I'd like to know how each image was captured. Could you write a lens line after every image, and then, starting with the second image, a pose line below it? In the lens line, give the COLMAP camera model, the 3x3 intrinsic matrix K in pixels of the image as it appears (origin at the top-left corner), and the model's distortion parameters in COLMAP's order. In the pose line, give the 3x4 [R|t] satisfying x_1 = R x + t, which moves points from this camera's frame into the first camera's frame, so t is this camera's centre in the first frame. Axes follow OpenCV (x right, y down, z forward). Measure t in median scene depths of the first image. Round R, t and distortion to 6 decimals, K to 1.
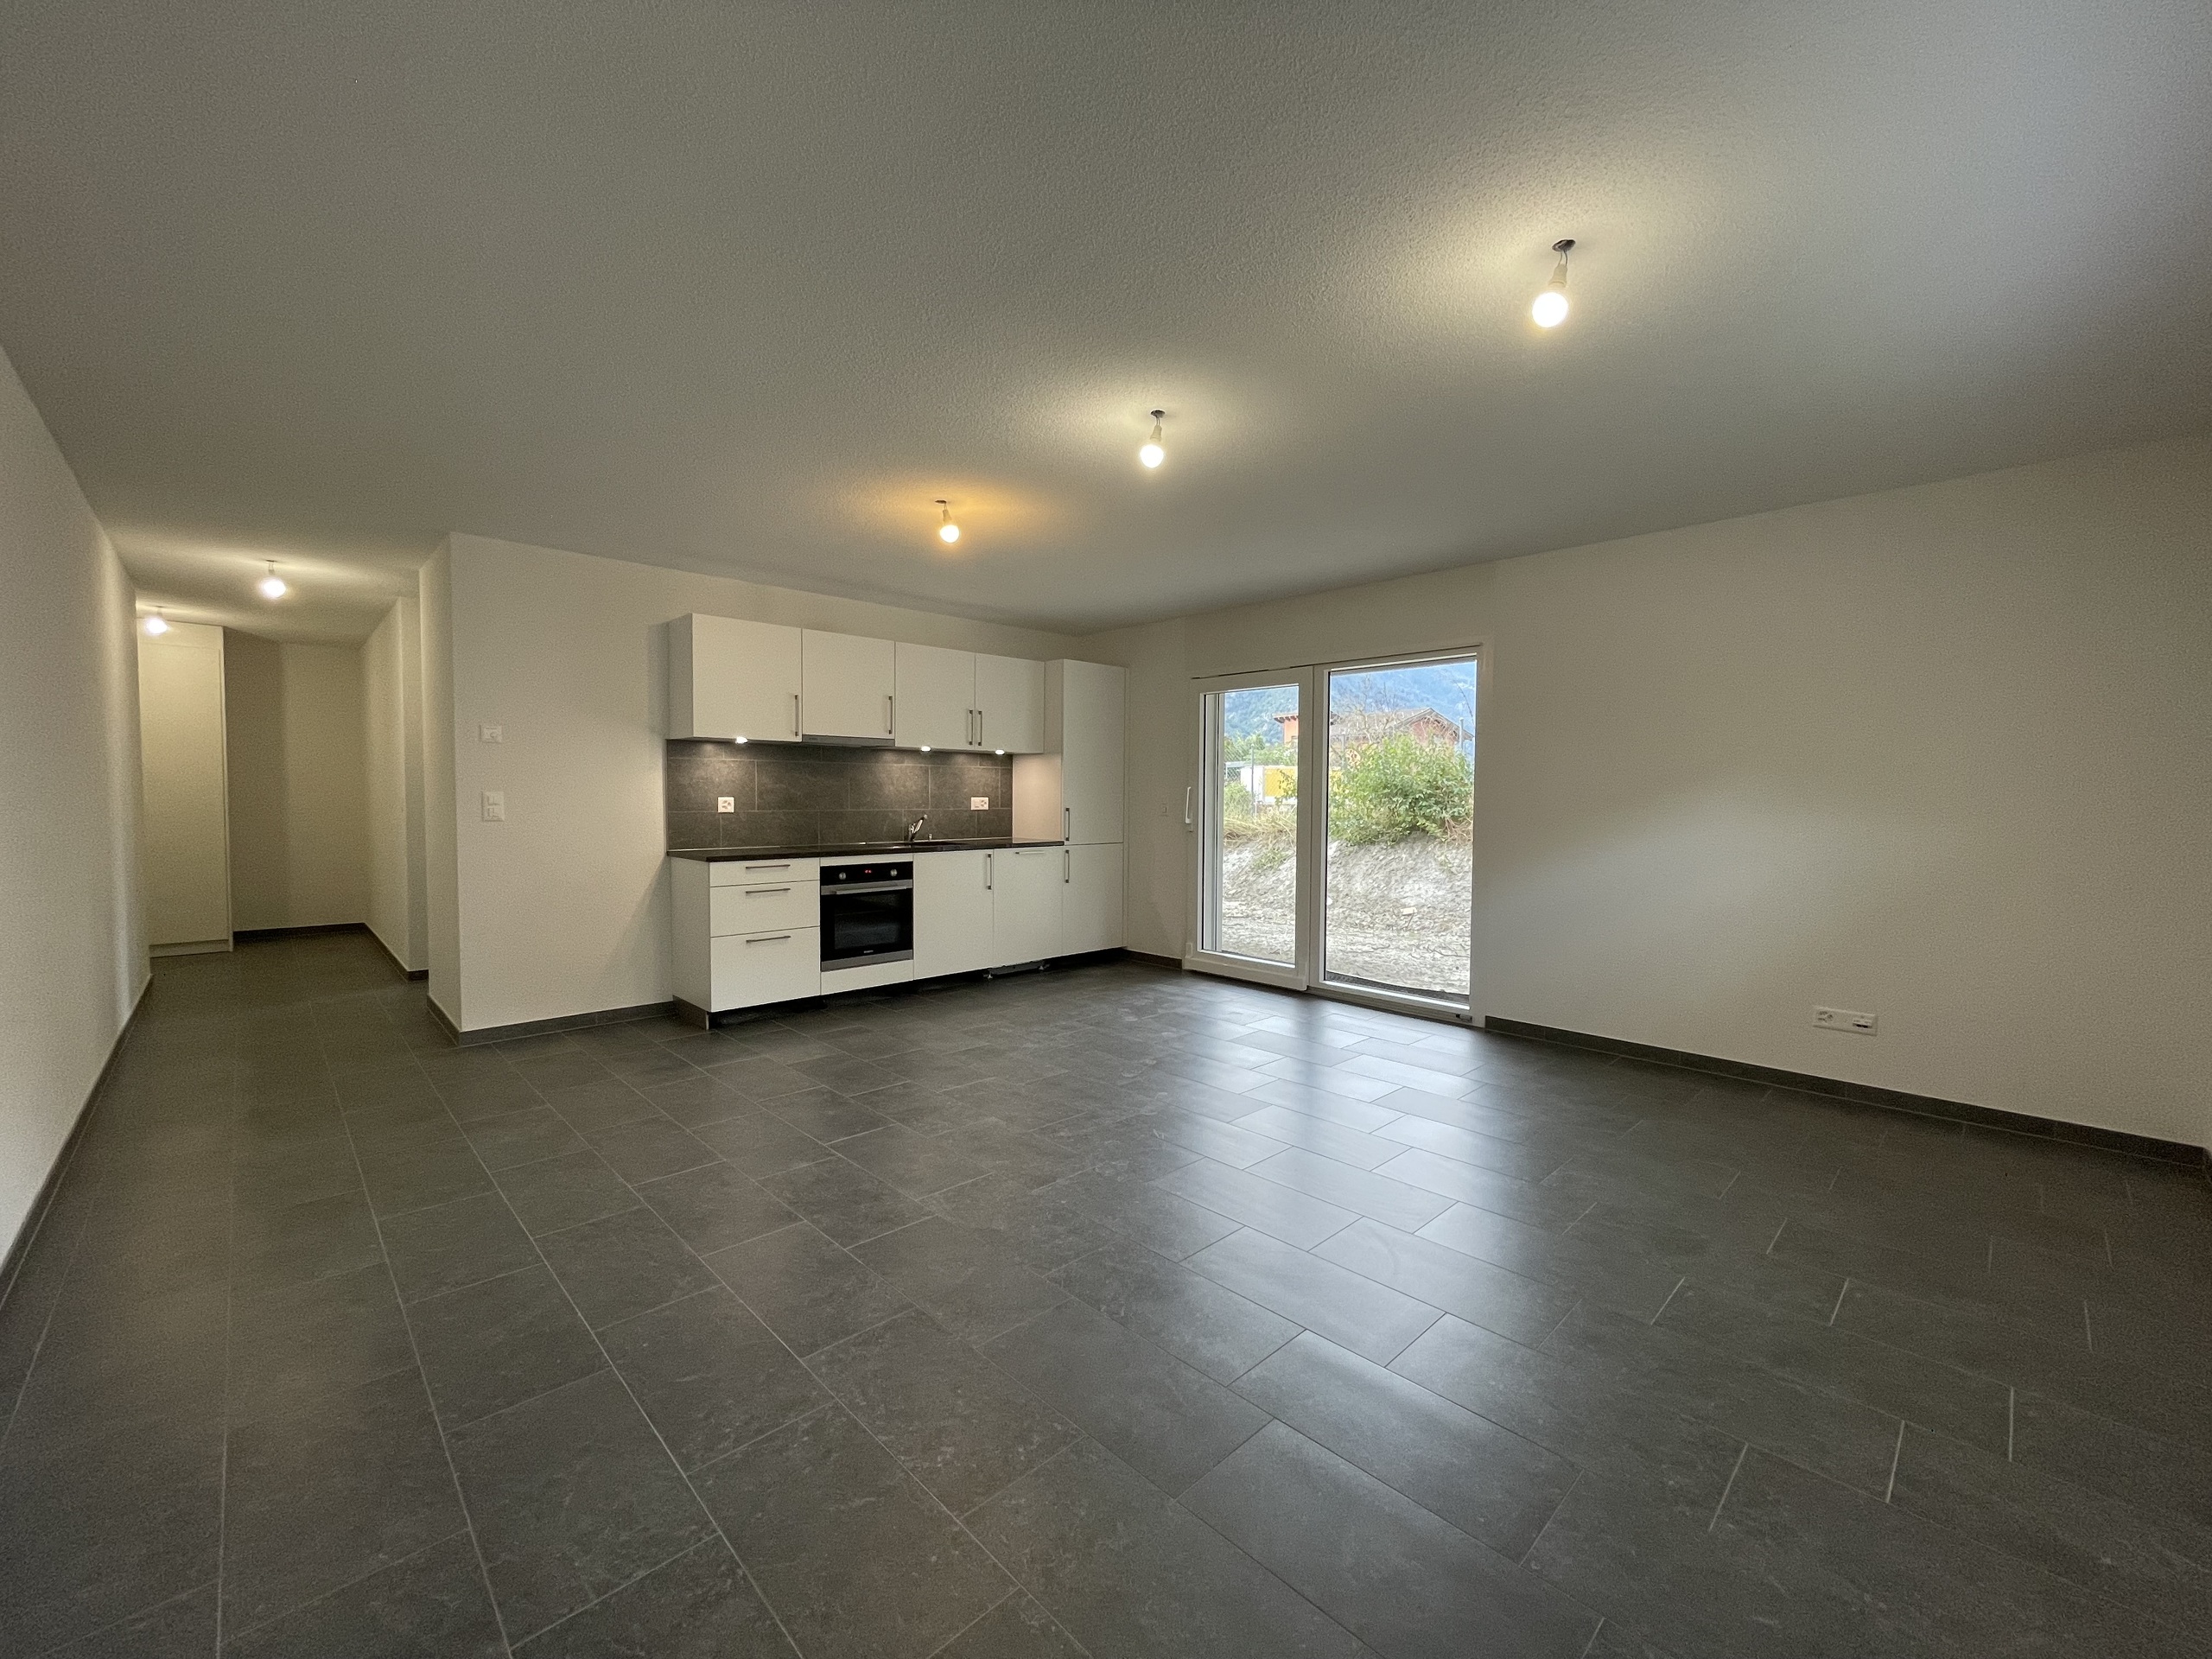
lens RADIAL K [[902.1, 0, 1119.6], [0, 902.1, 825.4], [0, 0, 1]] dist [-0.003201, -0.000225]
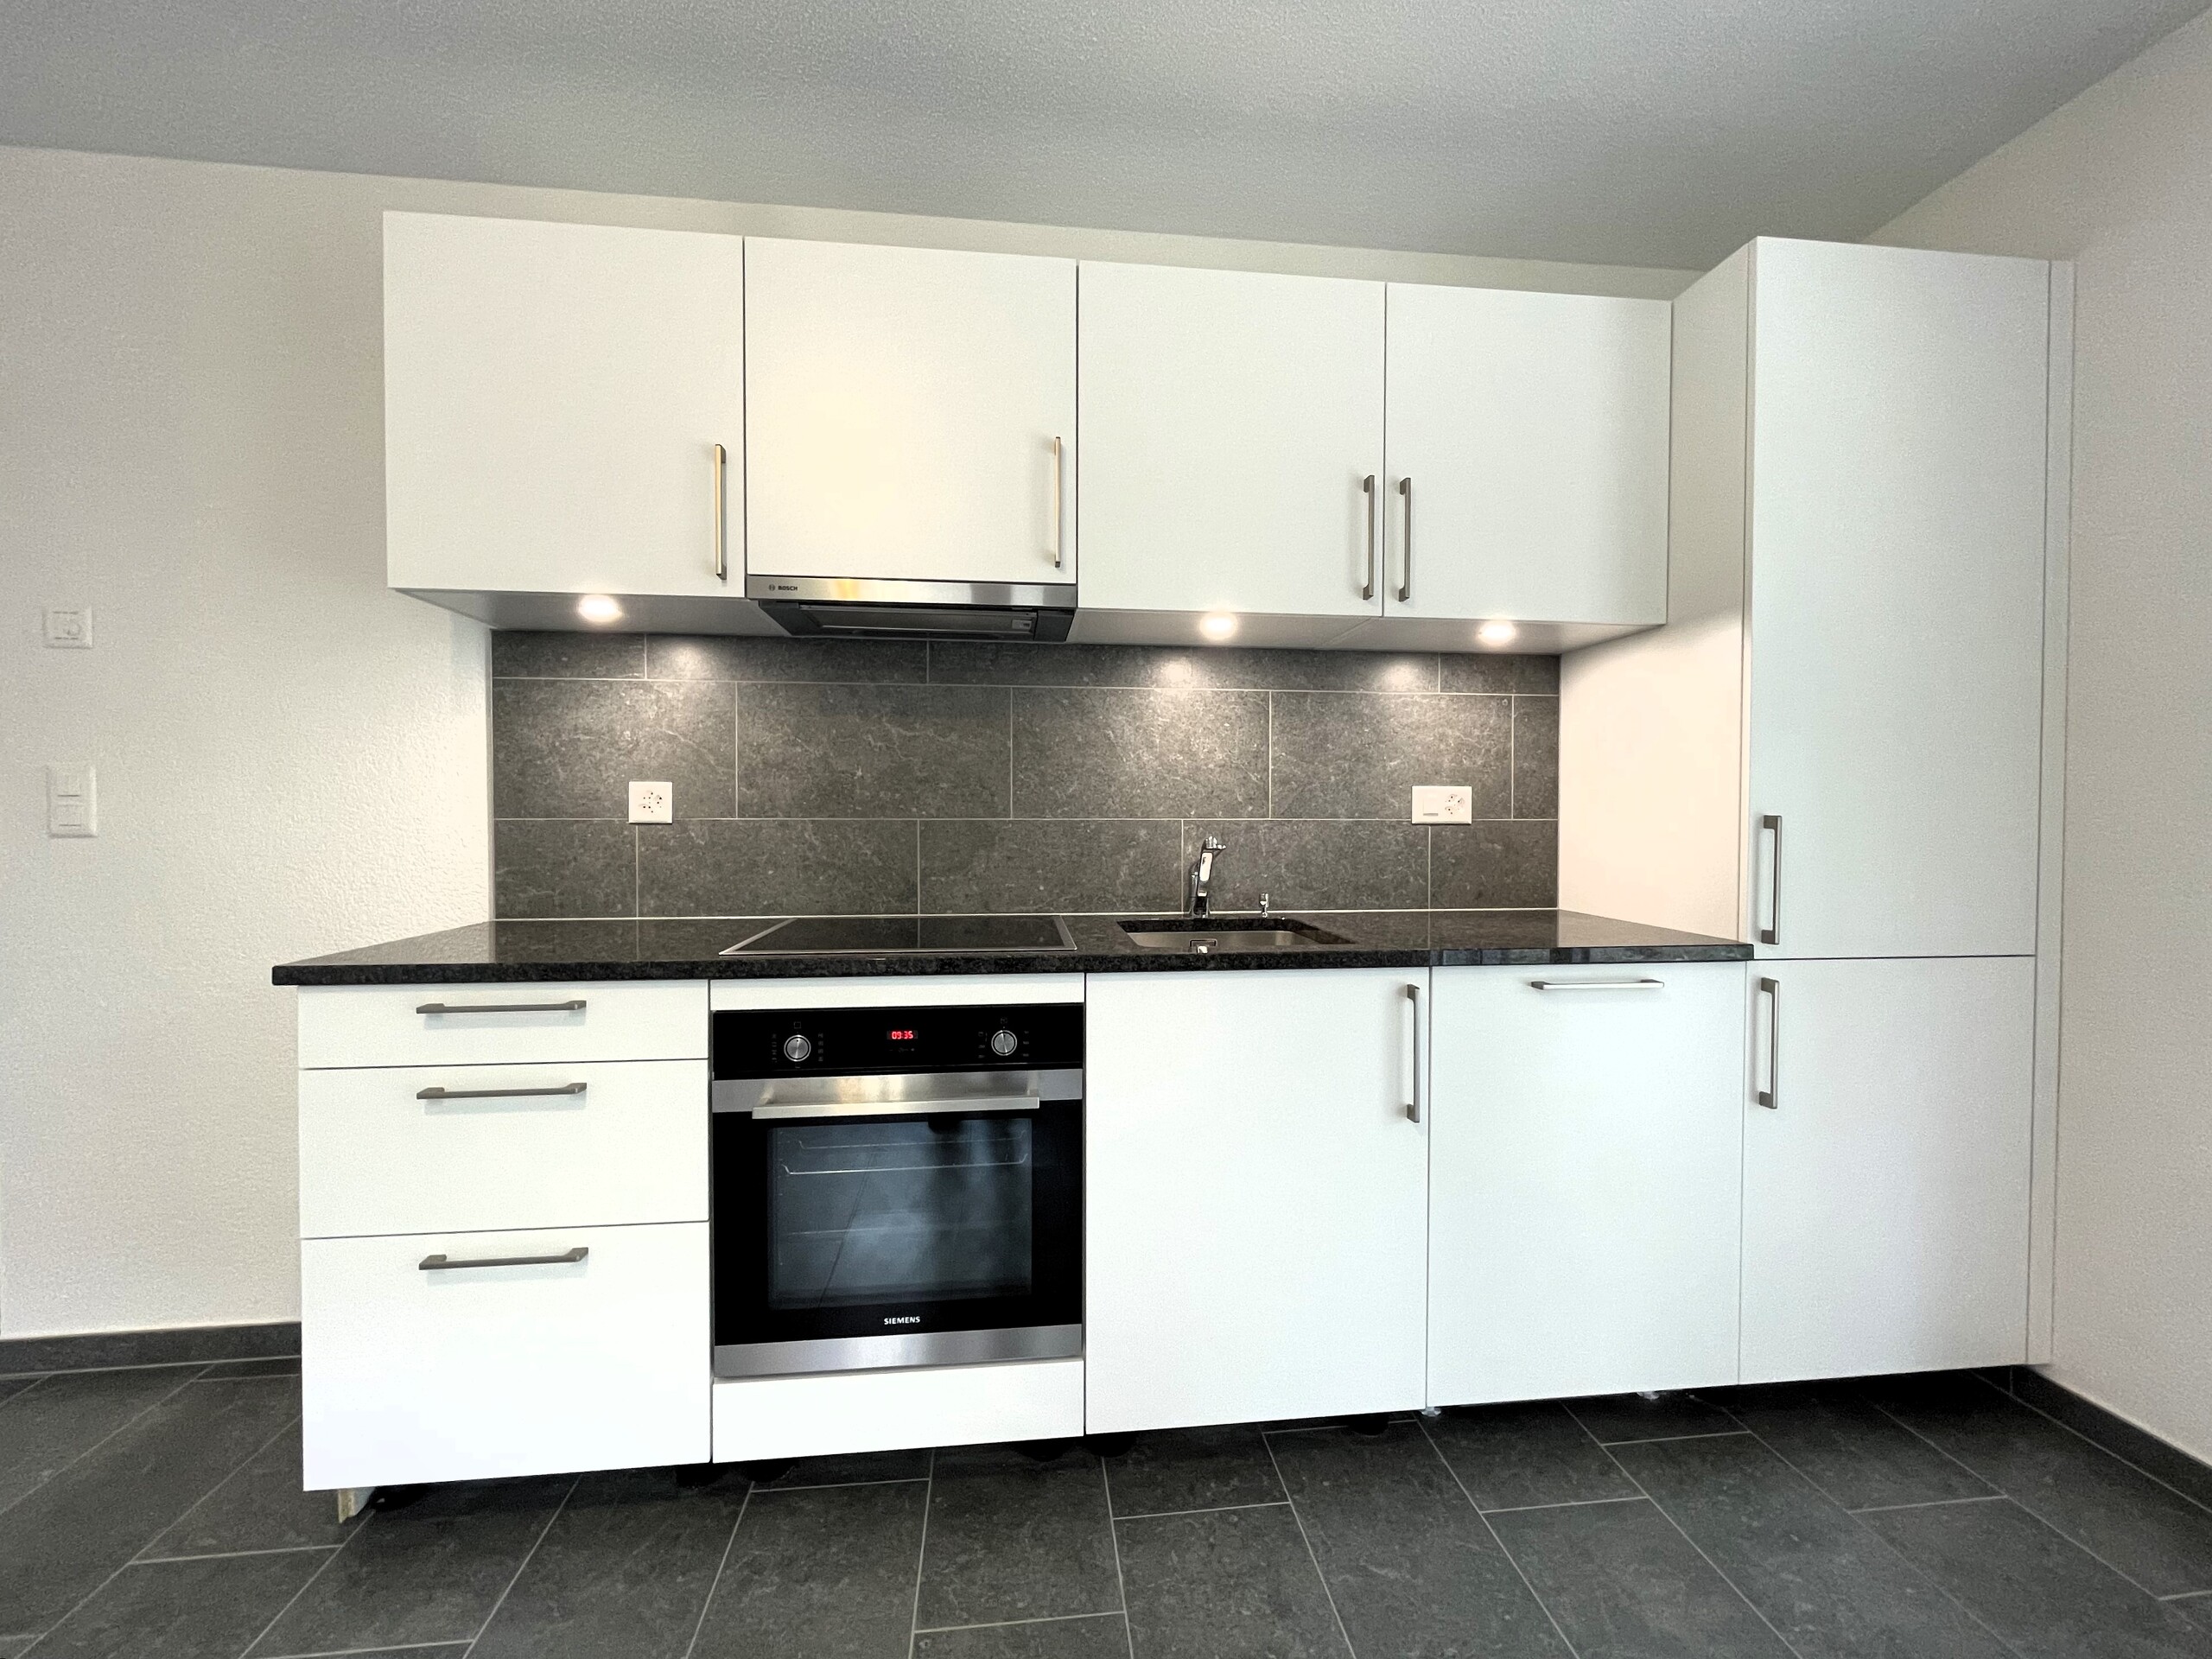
lens RADIAL K [[902.1, 0, 1123.9], [0, 902.1, 829.0], [0, 0, 1]] dist [-0.003201, -0.000225]
pose [[0.784573, 0.005652, -0.620010, -0.050417], [-0.019816, 0.999676, -0.015963, -0.009155], [0.619719, 0.024810, 0.784431, 0.796158]]
